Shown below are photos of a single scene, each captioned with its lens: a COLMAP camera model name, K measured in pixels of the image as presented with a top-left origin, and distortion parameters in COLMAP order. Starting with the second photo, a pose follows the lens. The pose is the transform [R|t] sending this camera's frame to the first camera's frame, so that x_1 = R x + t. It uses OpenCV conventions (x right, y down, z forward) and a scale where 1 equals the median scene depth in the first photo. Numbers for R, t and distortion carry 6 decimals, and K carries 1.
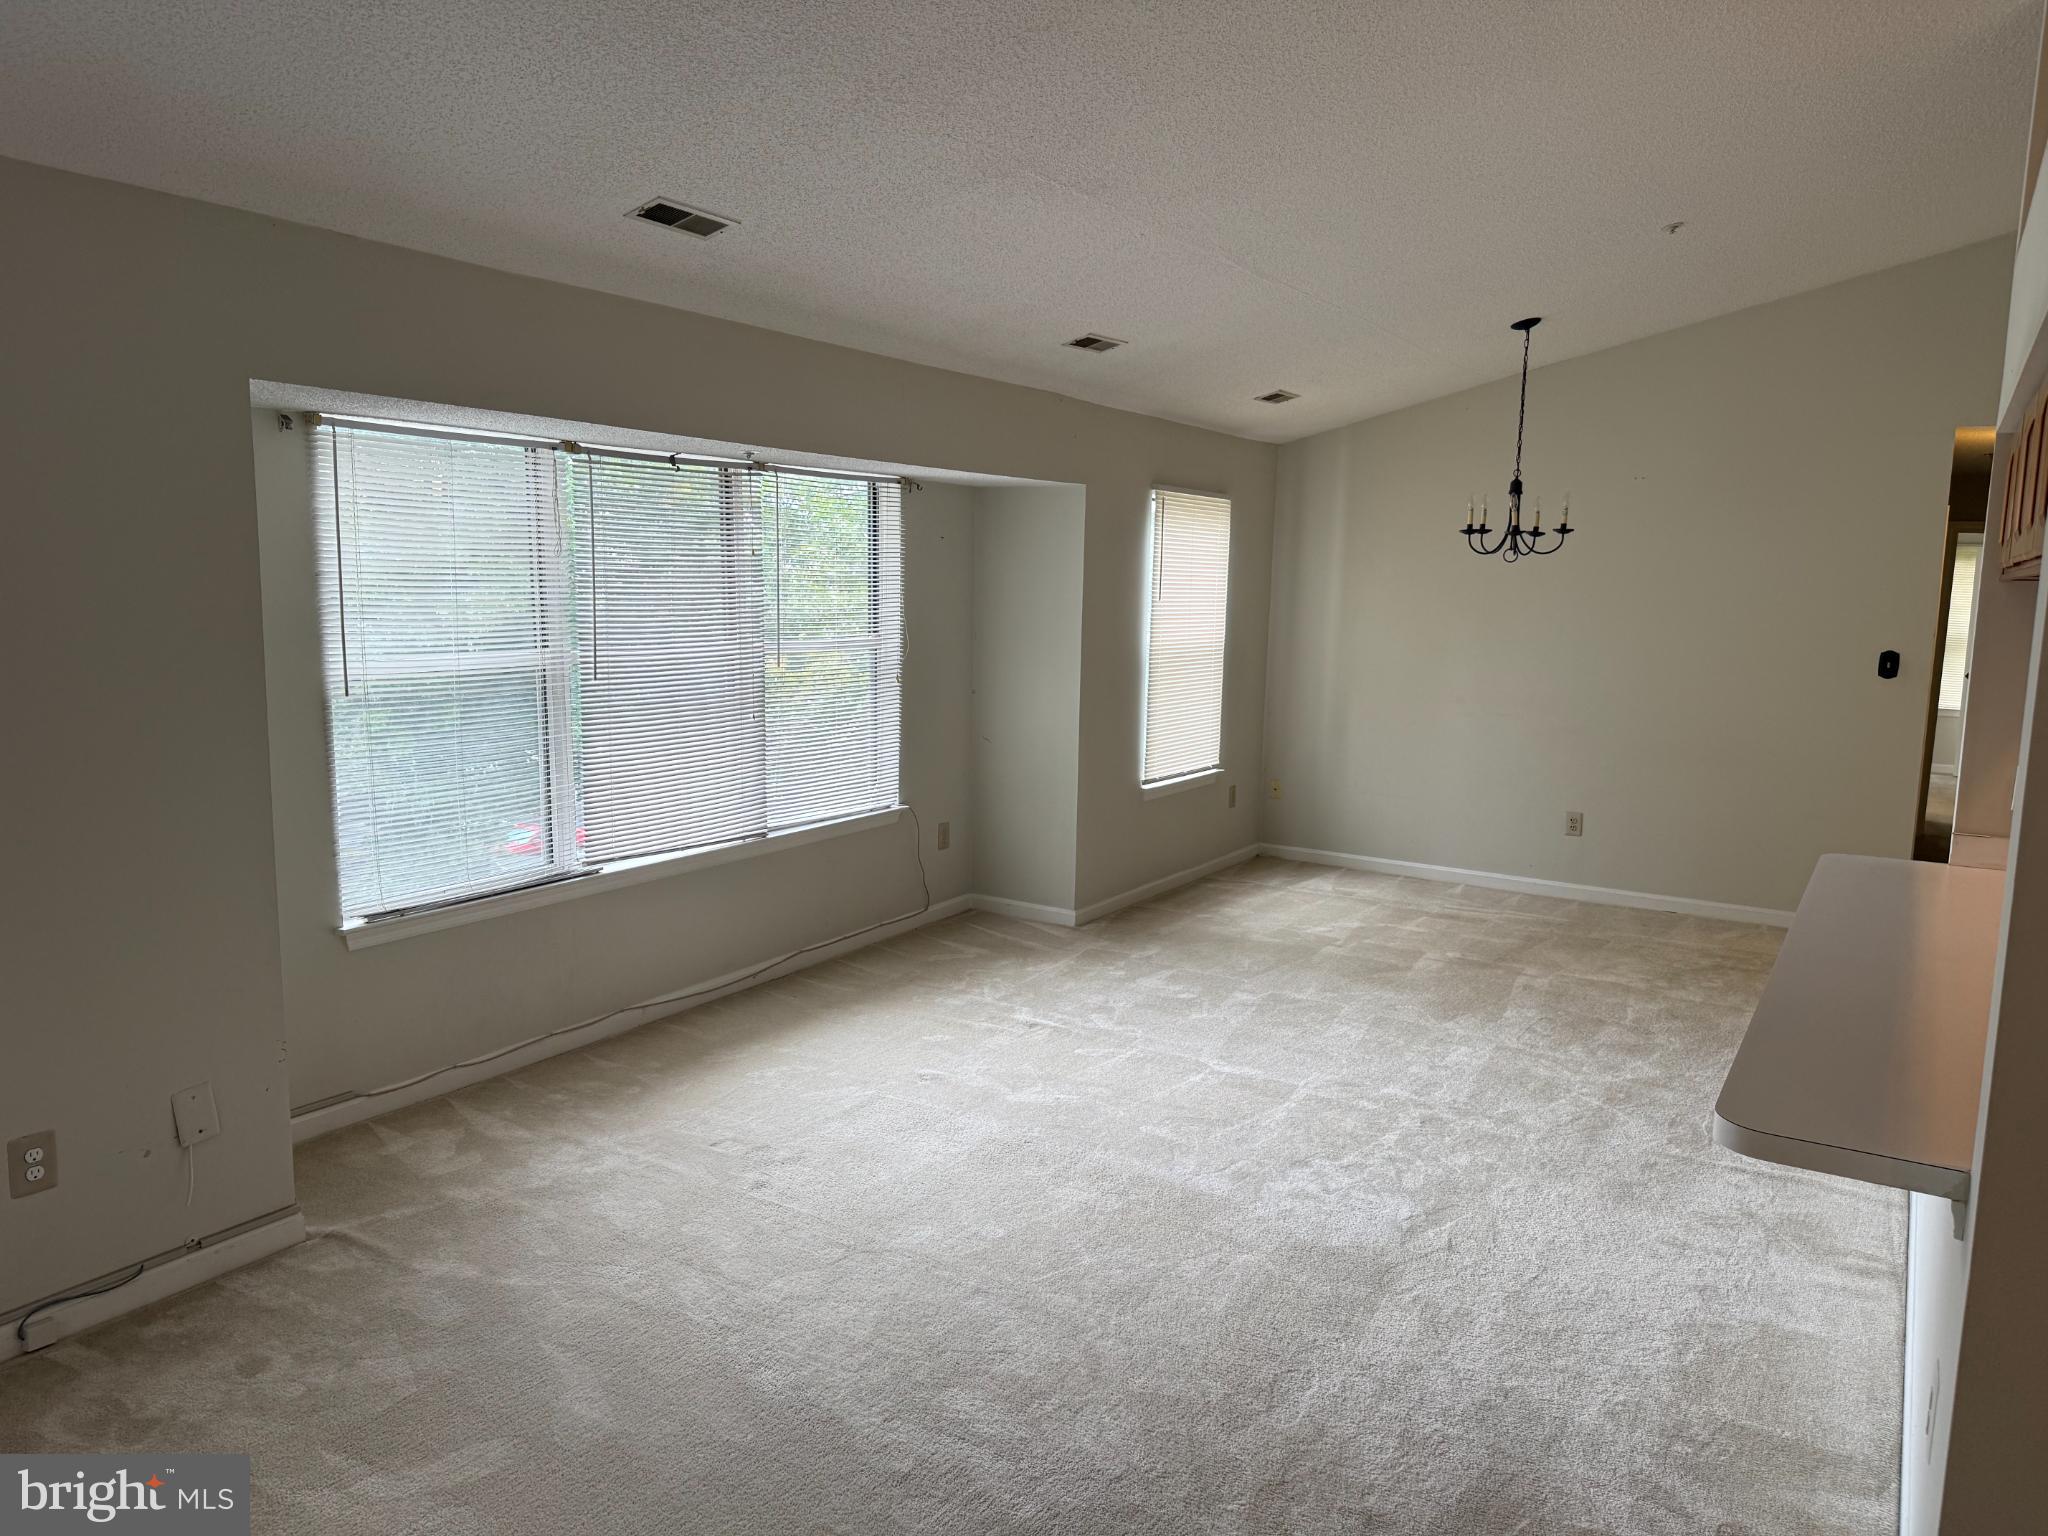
lens RADIAL K [[1445.4, 0, 1024.0], [0, 1445.4, 768.0], [0, 0, 1]] dist [0.000206, -0.000125]
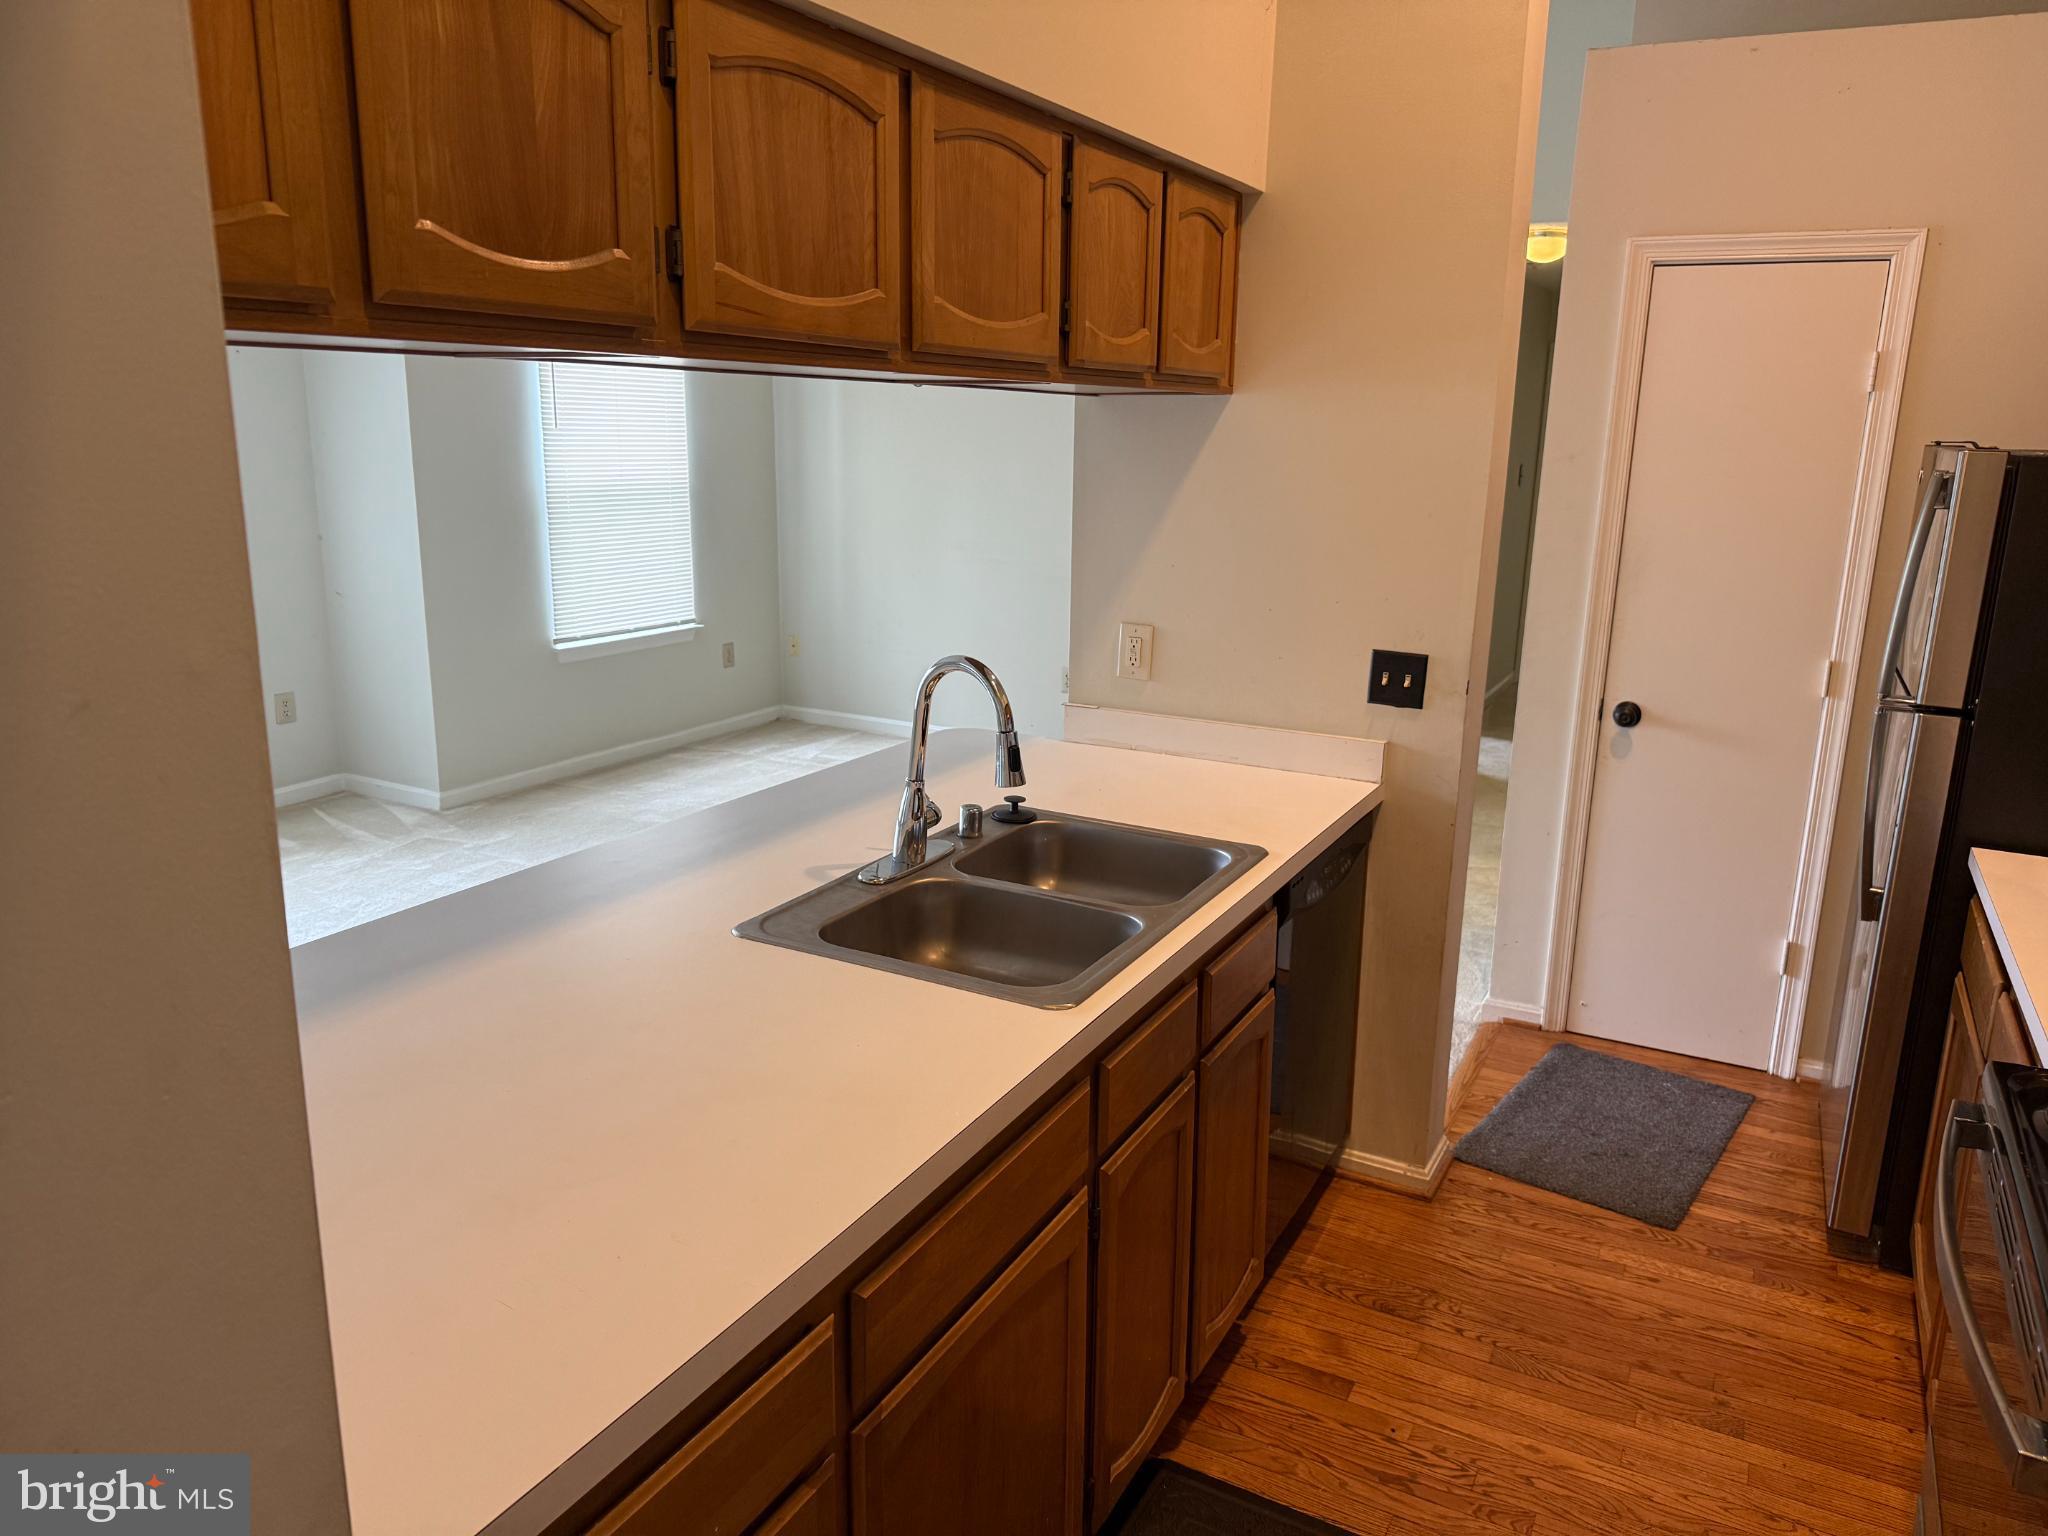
lens RADIAL K [[1445.4, 0, 1024.0], [0, 1445.4, 768.0], [0, 0, 1]] dist [0.000206, -0.000125]
pose [[0.997560, -0.021653, 0.066371, 0.327788], [0.014701, 0.994521, 0.103497, -0.000466], [-0.068248, -0.102269, 0.992413, 0.114998]]
